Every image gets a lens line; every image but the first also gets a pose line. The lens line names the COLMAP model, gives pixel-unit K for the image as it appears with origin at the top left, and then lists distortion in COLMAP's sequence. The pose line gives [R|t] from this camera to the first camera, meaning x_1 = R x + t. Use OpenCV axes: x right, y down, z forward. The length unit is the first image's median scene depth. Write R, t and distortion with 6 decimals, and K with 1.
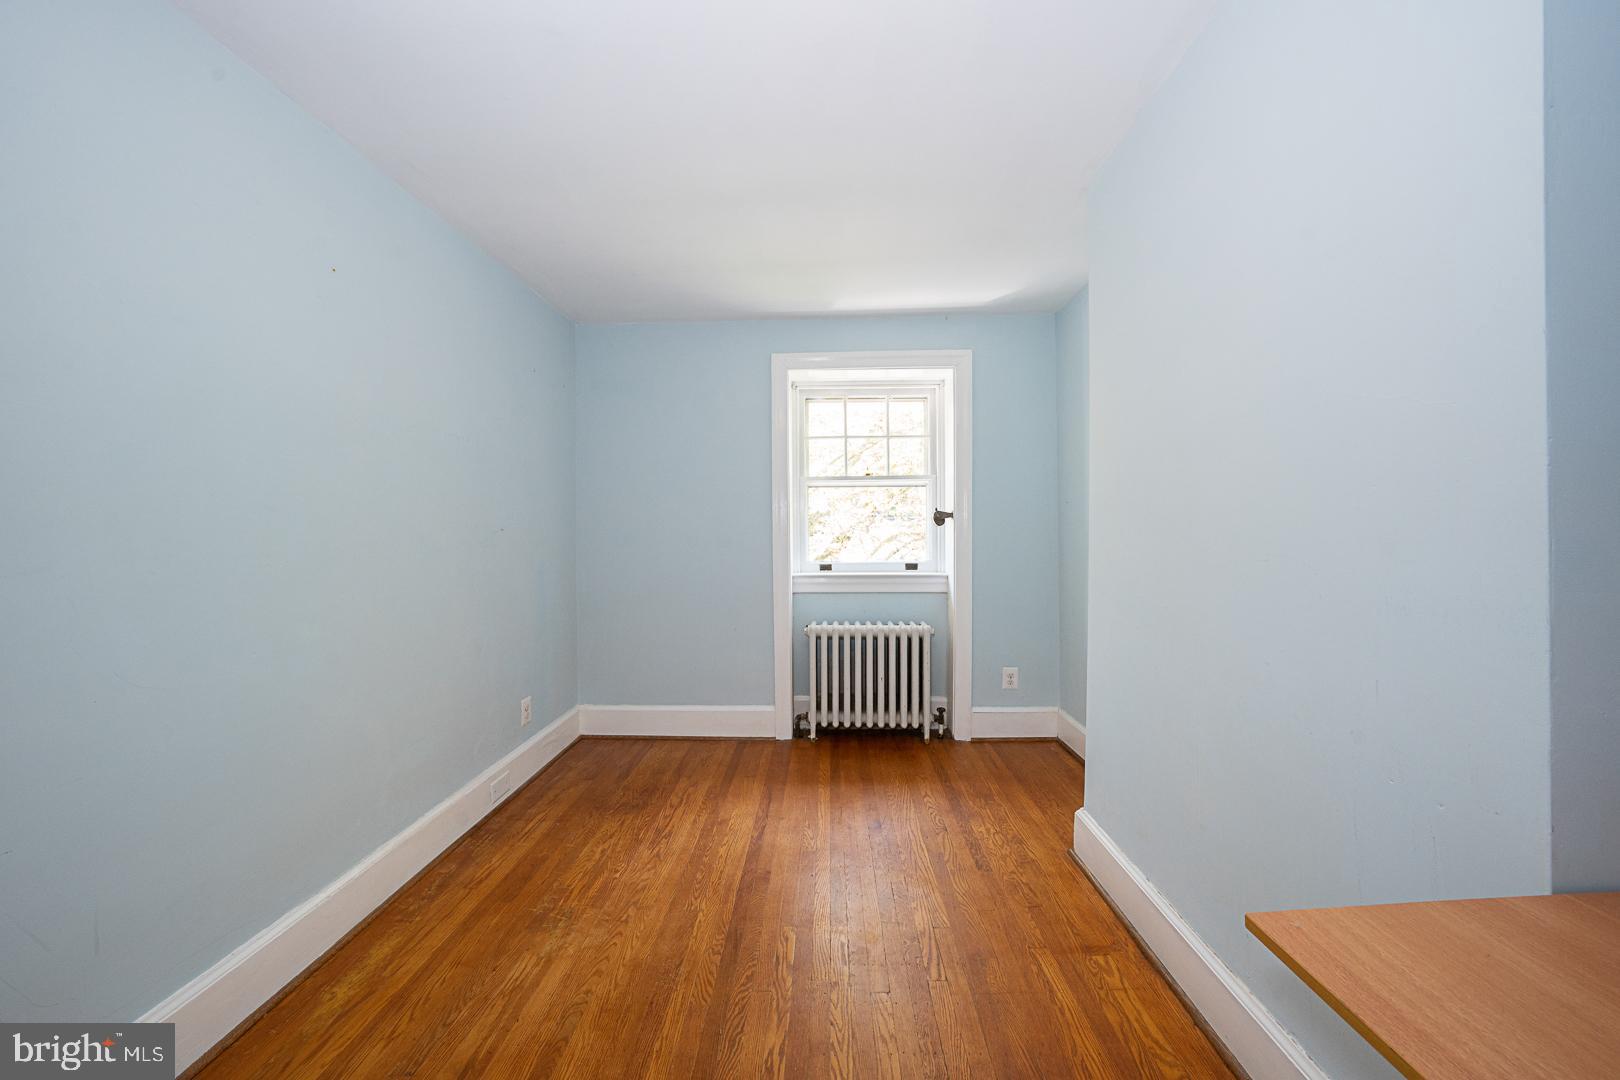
lens RADIAL K [[559.2, 0, 812.4], [0, 559.2, 533.2], [0, 0, 1]] dist [-0.026887, 0.005576]
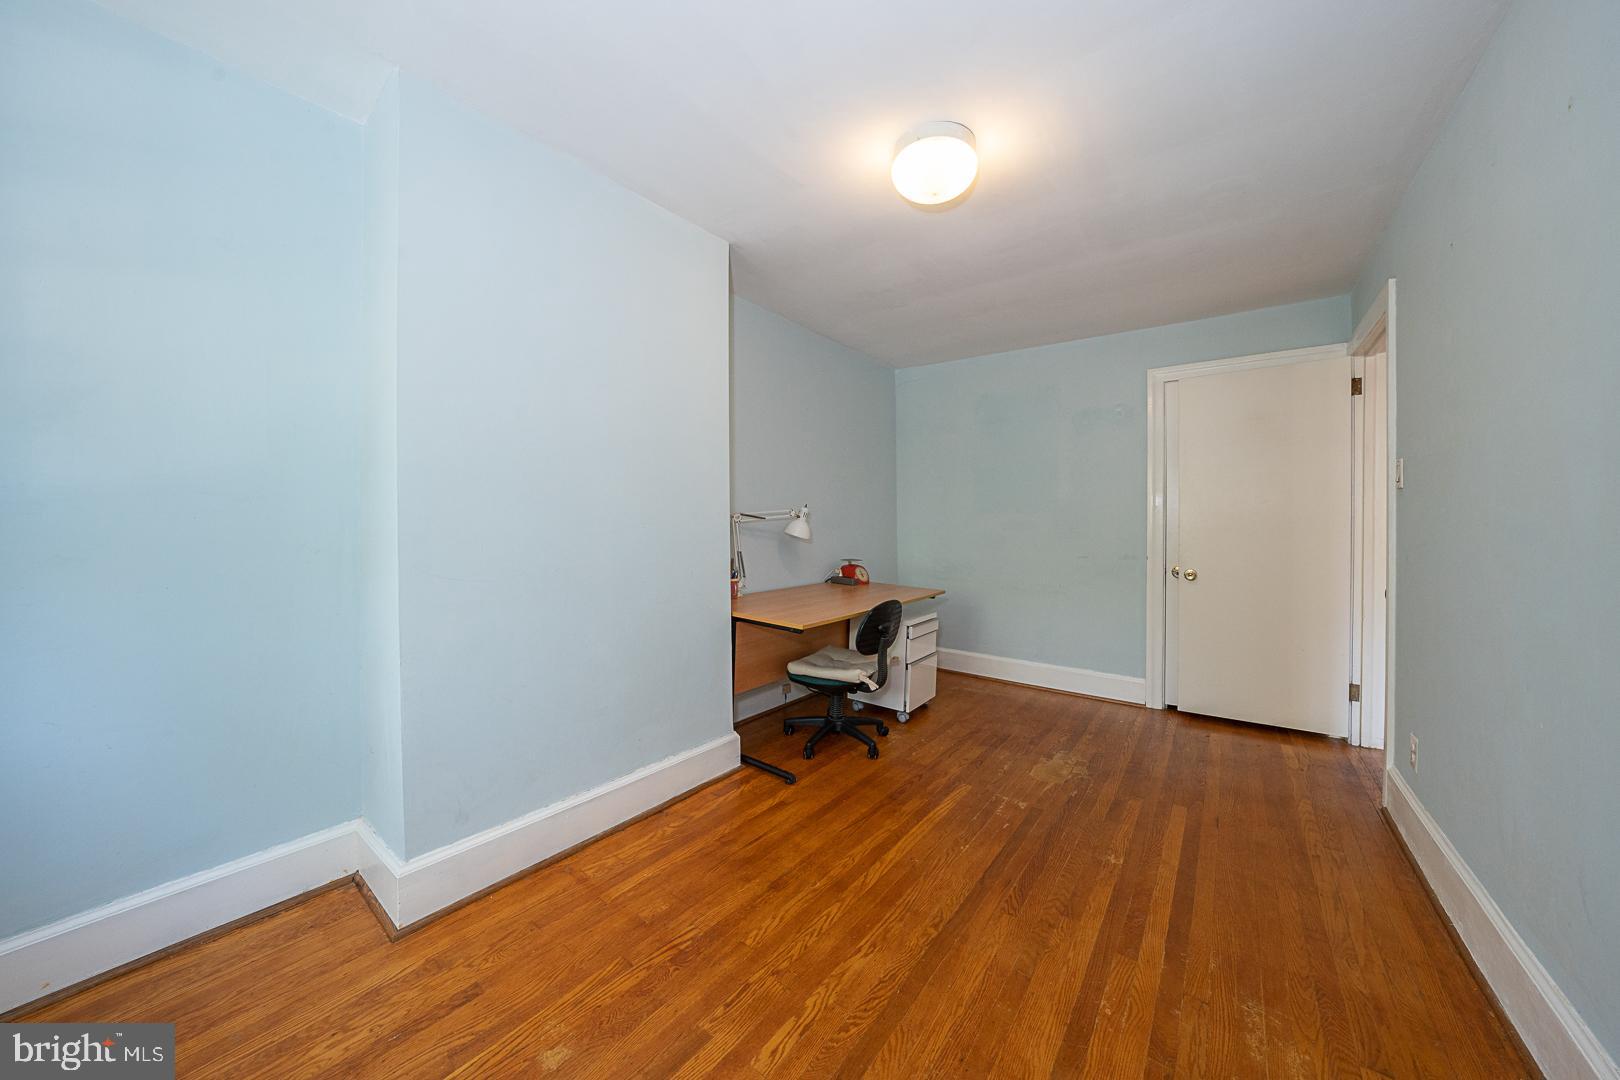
lens RADIAL K [[559.2, 0, 812.4], [0, 559.2, 533.2], [0, 0, 1]] dist [-0.026887, 0.005576]
pose [[-0.811204, -0.000254, 0.584763, -0.592645], [0.020686, 0.999362, 0.029131, 0.029633], [-0.584397, 0.035727, -0.810681, 1.771208]]
